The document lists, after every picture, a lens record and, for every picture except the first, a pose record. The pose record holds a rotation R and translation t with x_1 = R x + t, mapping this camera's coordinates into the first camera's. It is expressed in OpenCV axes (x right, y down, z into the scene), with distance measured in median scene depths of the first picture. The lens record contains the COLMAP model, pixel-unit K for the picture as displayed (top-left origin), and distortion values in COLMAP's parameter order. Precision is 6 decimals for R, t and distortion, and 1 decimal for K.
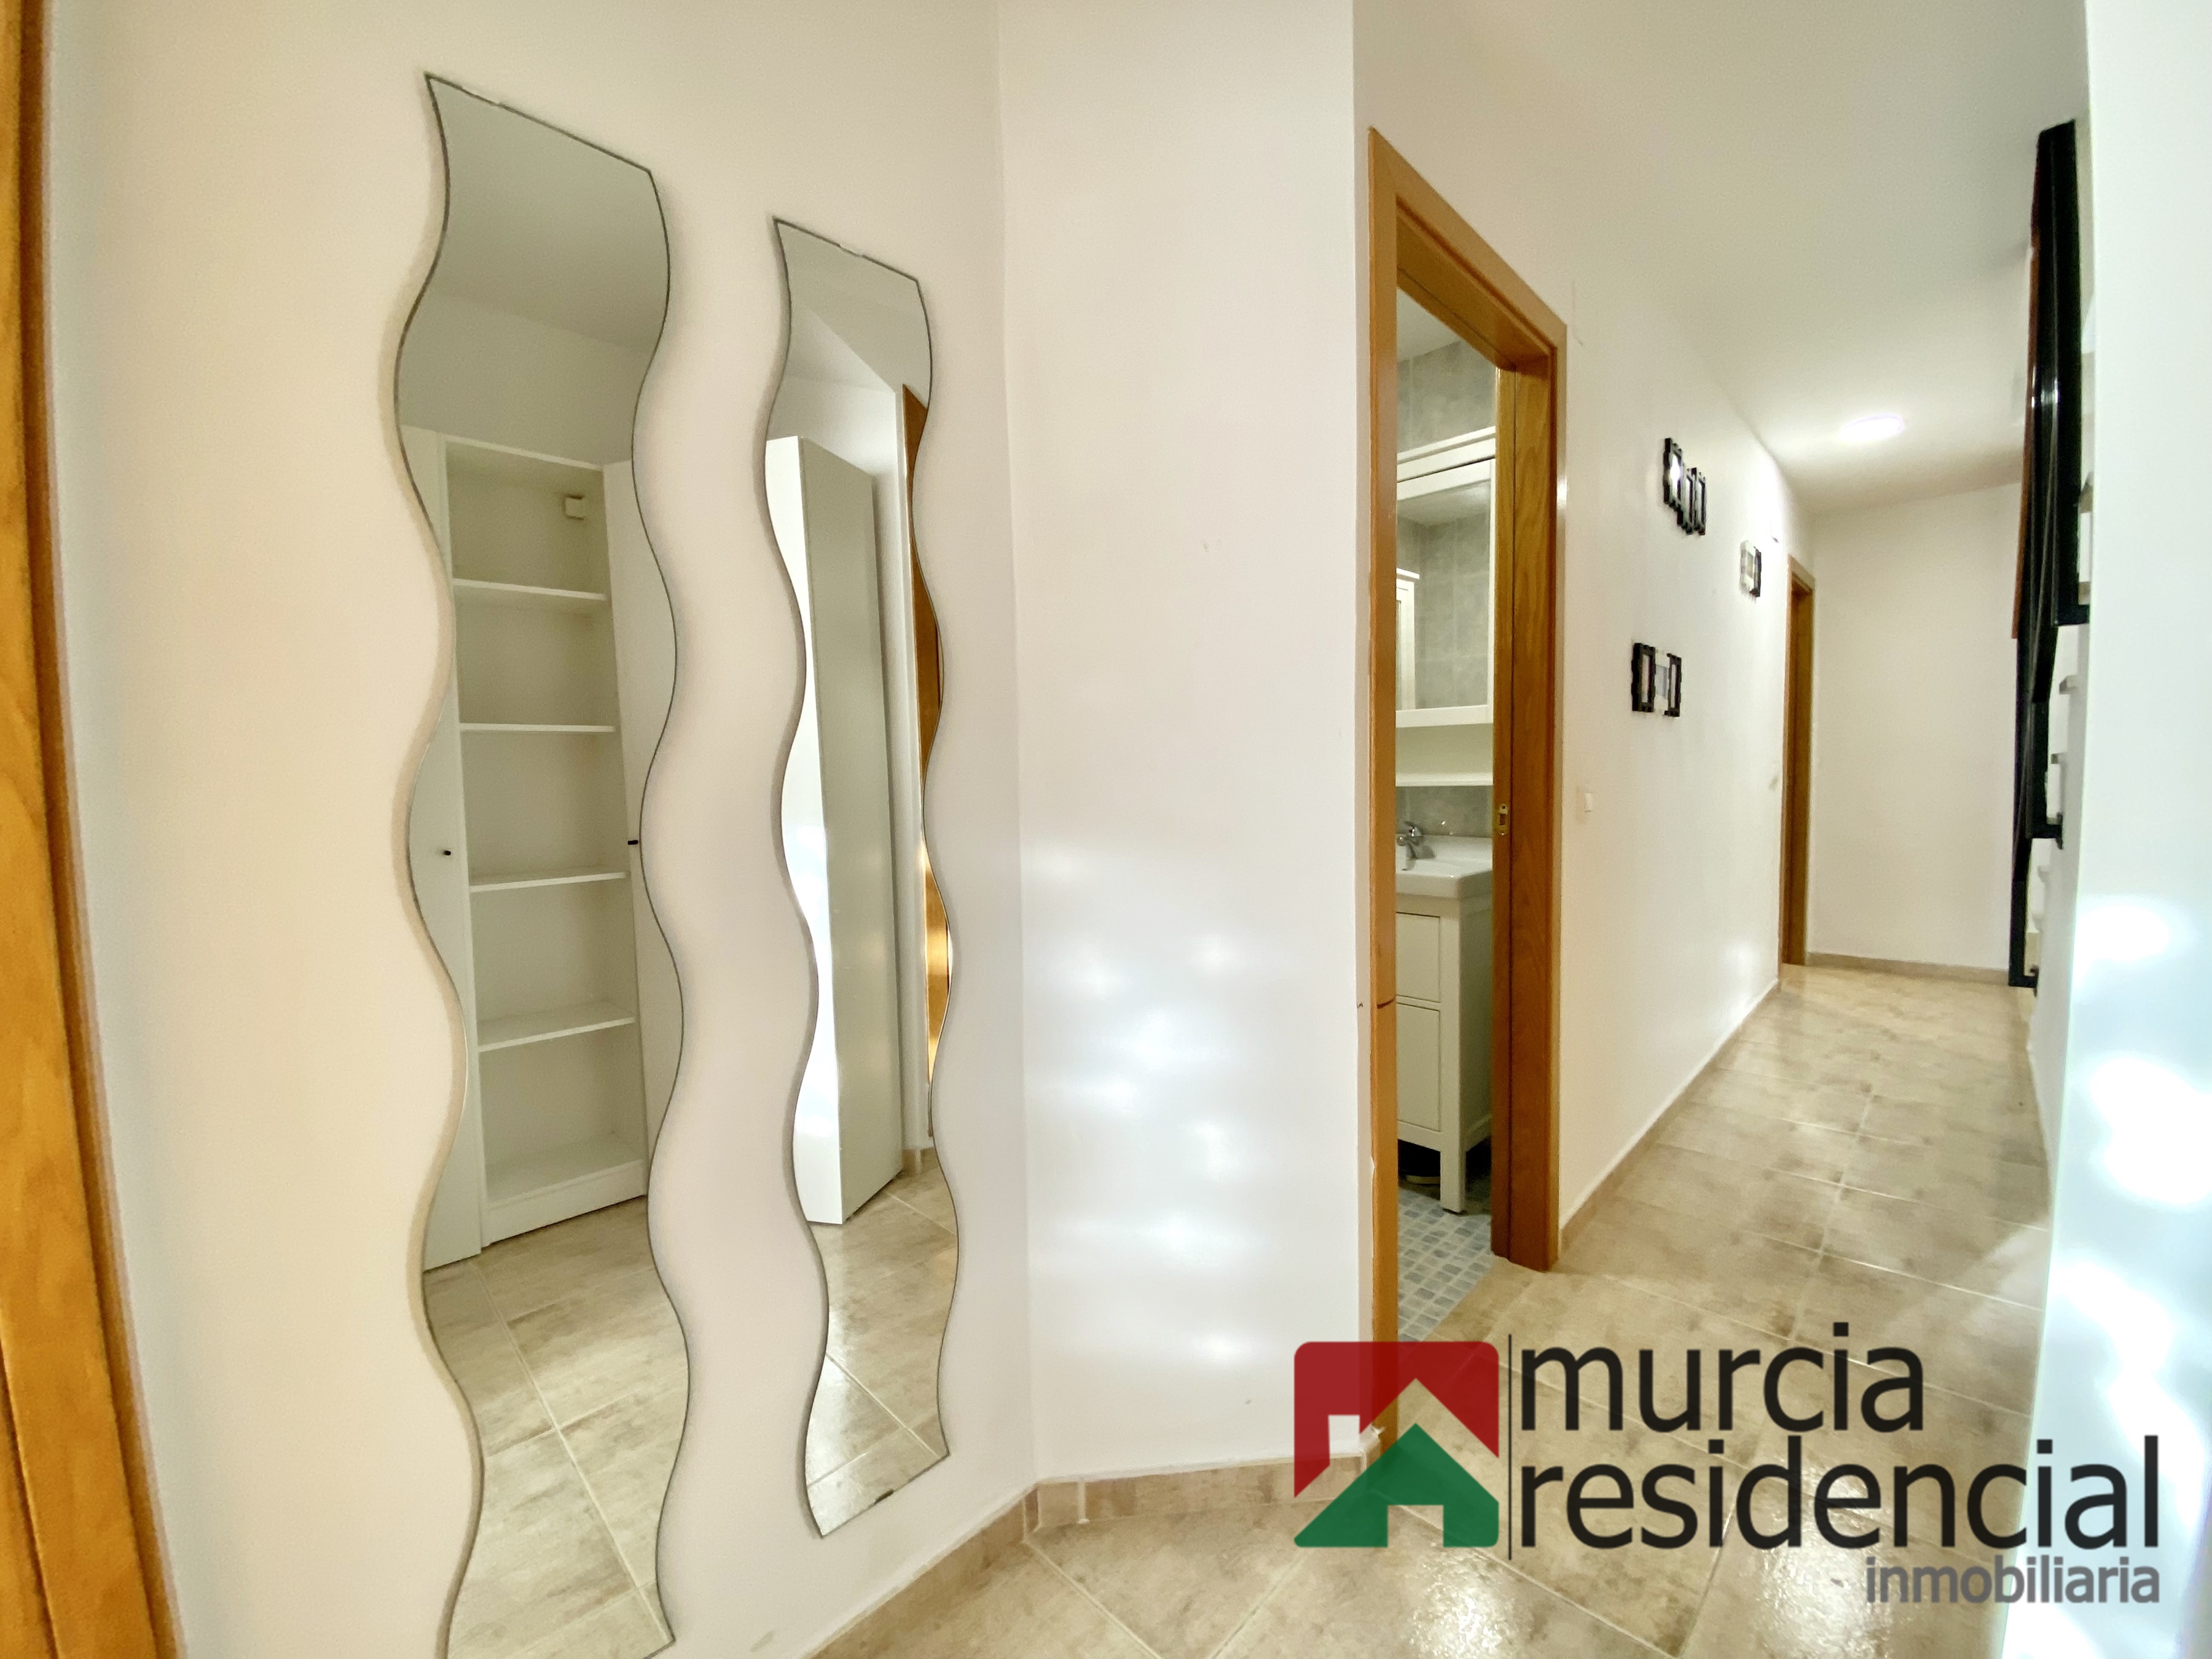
lens RADIAL K [[907.0, 0, 1096.6], [0, 907.0, 818.3], [0, 0, 1]] dist [-0.000582, -0.012132]
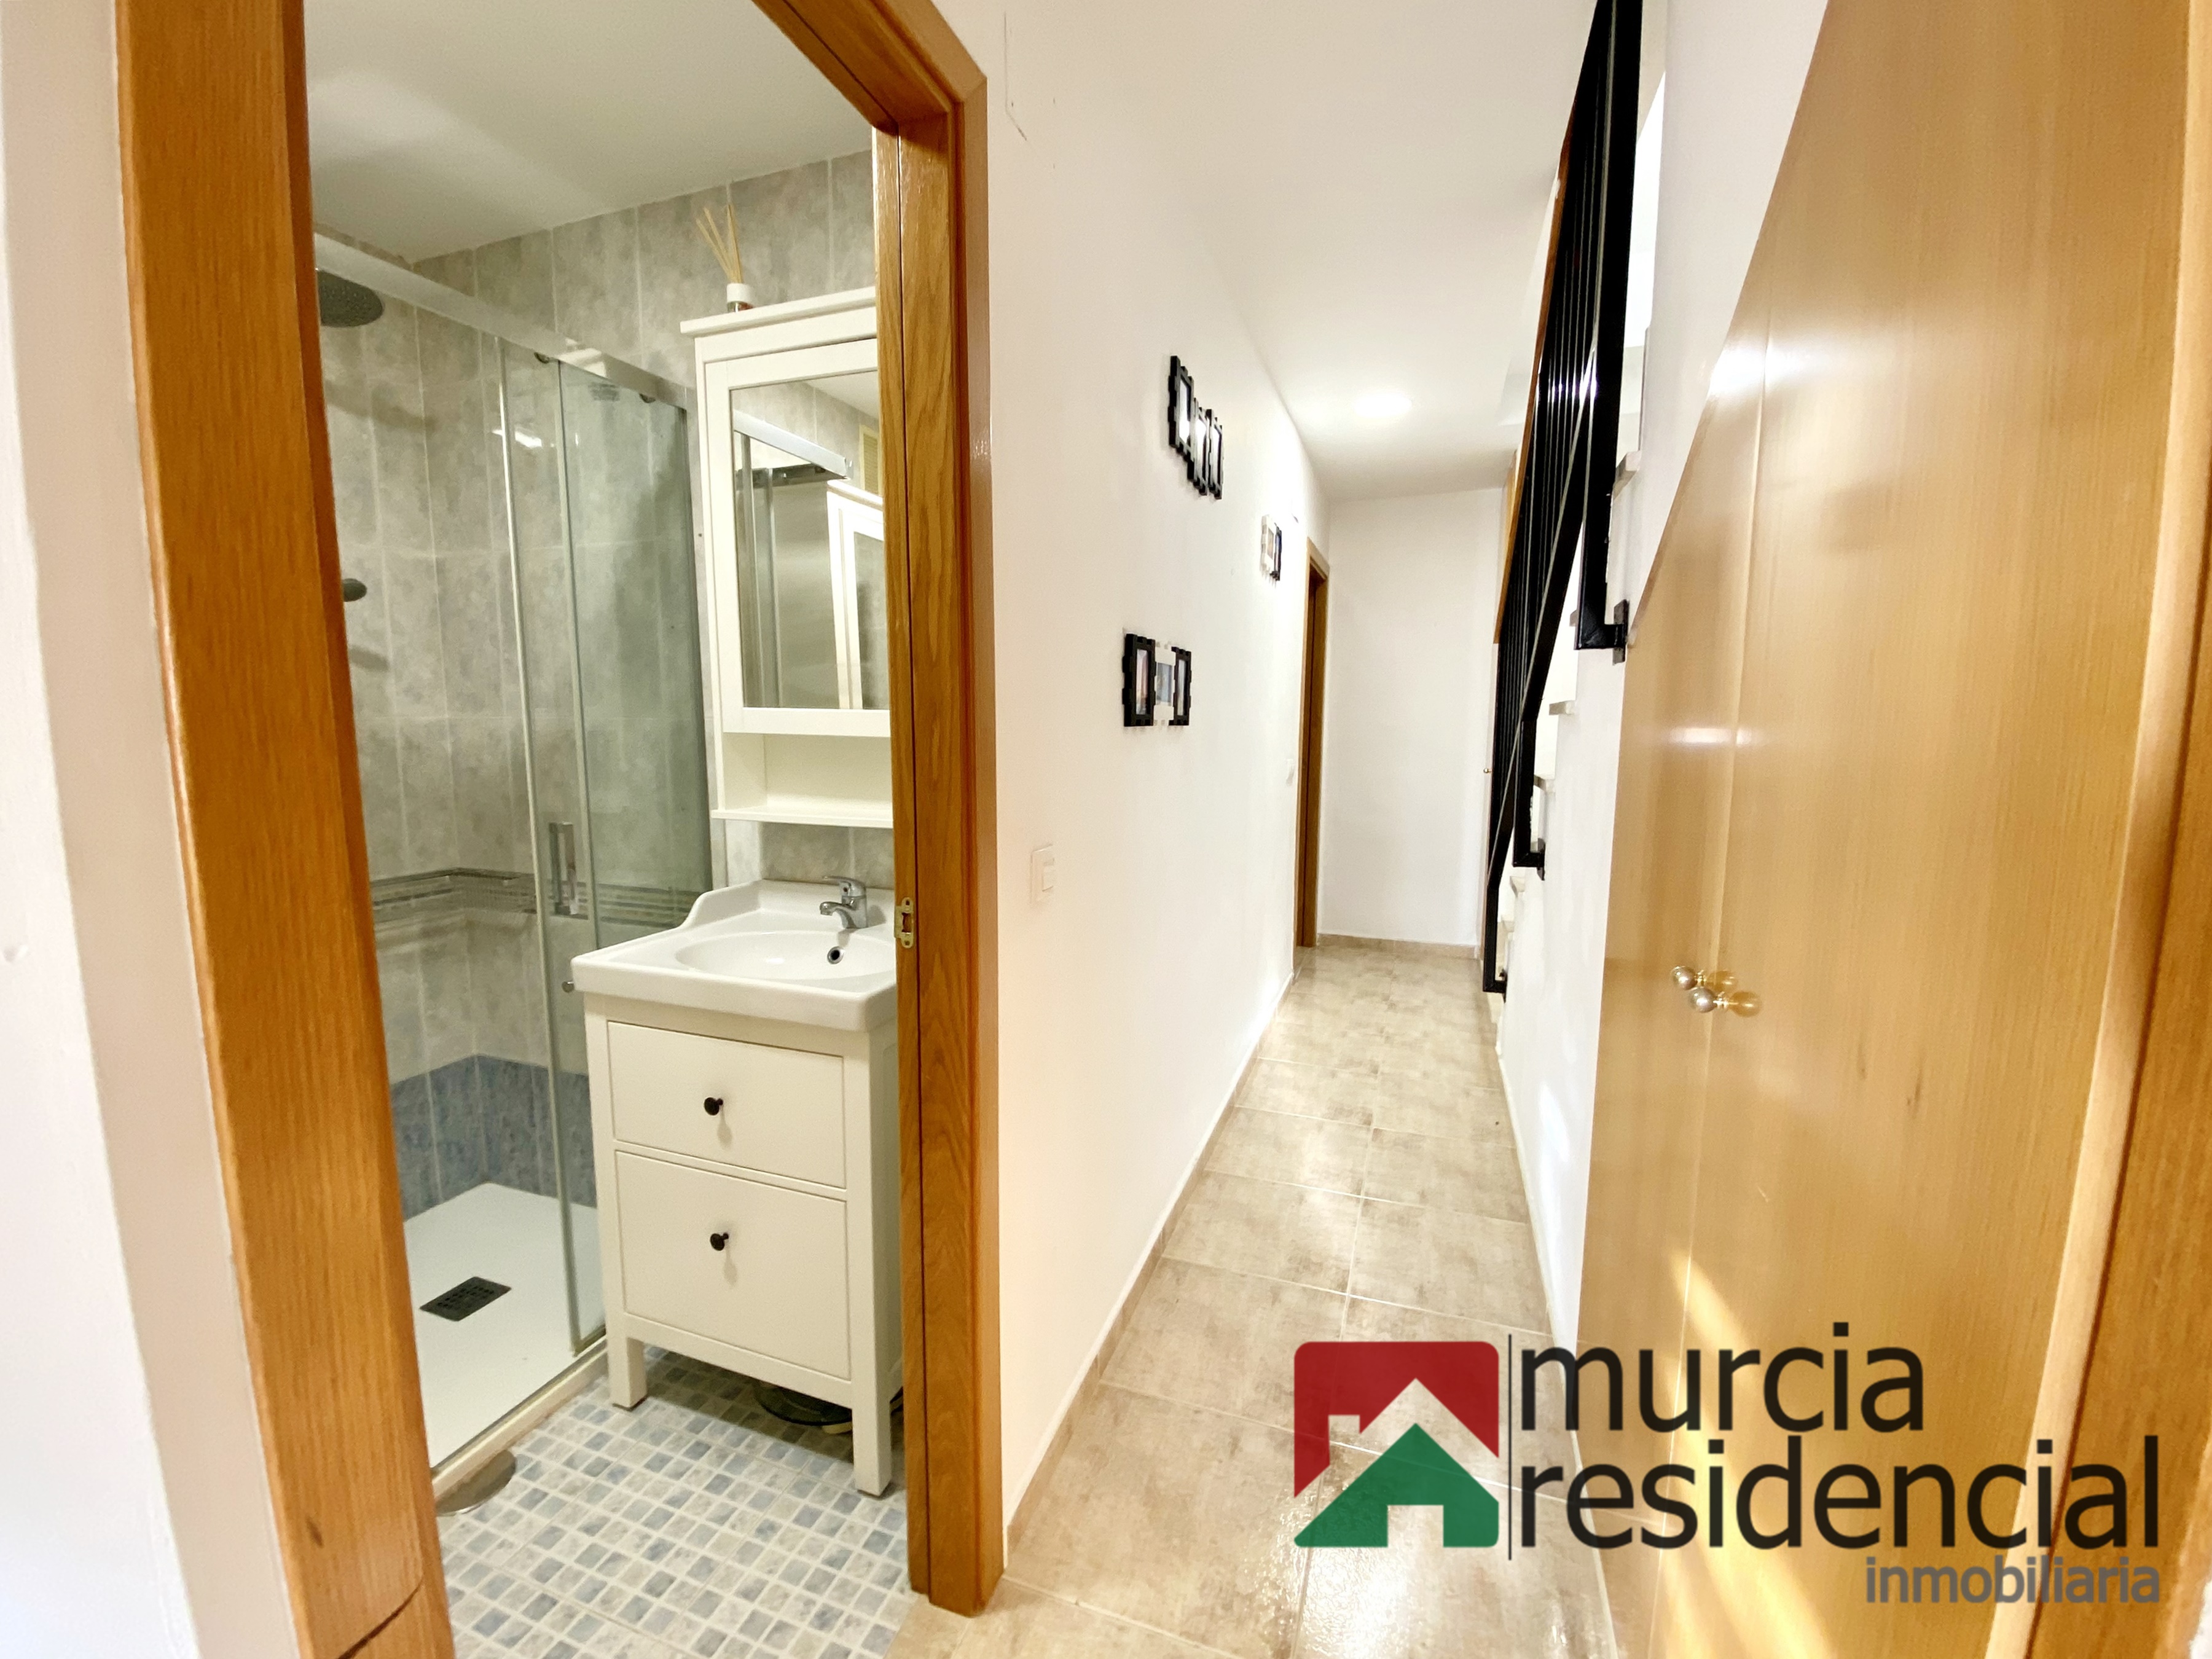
lens RADIAL K [[910.6, 0, 1094.1], [0, 910.6, 835.2], [0, 0, 1]] dist [-0.019364, -0.001346]
pose [[0.911196, -0.034663, 0.410512, 0.247696], [0.004800, 0.997280, 0.073555, -0.079657], [-0.411945, -0.065053, 0.908884, 0.315016]]
